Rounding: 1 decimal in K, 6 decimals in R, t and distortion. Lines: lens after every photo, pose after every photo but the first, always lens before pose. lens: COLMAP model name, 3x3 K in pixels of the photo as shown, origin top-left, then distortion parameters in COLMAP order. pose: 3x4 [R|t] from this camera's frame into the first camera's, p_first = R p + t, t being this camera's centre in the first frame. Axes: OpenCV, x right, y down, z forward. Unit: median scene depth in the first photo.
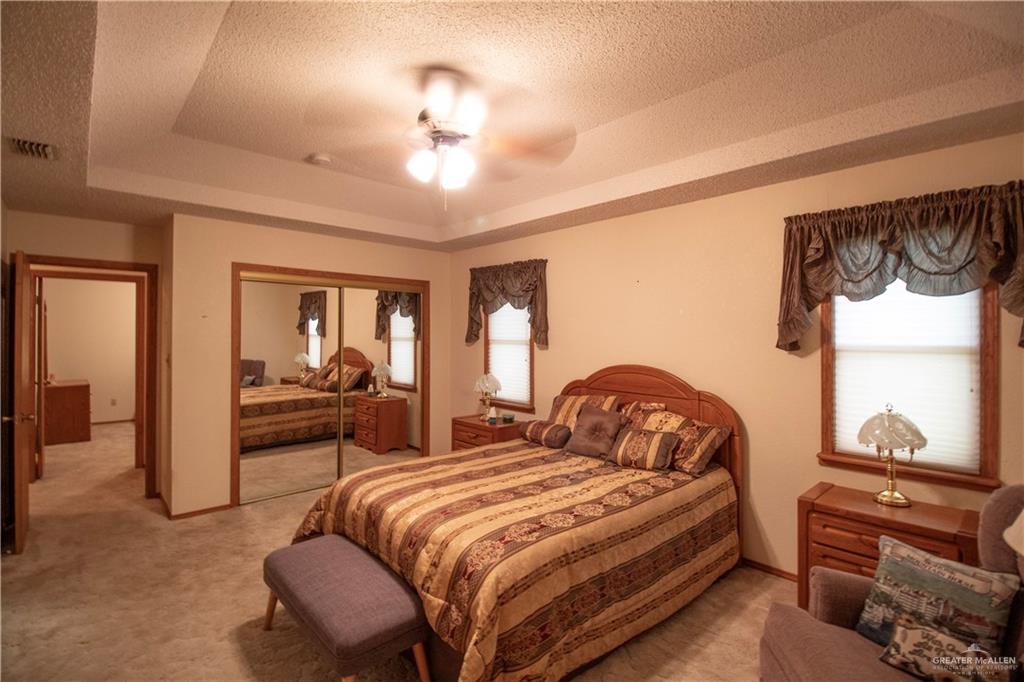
lens RADIAL K [[484.6, 0, 514.5], [0, 484.6, 336.9], [0, 0, 1]] dist [-0.016390, -0.003287]
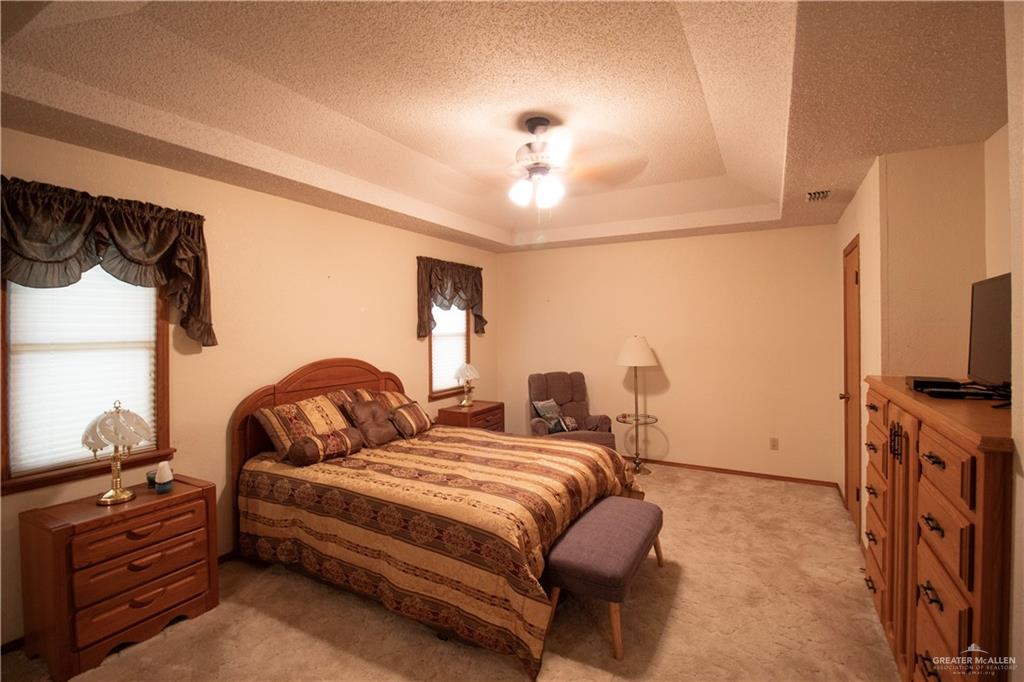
lens RADIAL K [[484.6, 0, 512.7], [0, 484.6, 334.5], [0, 0, 1]] dist [-0.016390, -0.003287]
pose [[-0.334524, -0.019824, 0.942179, -0.947120], [-0.001576, 0.999789, 0.020477, -0.017447], [-0.942386, 0.005365, -0.334485, 1.104825]]
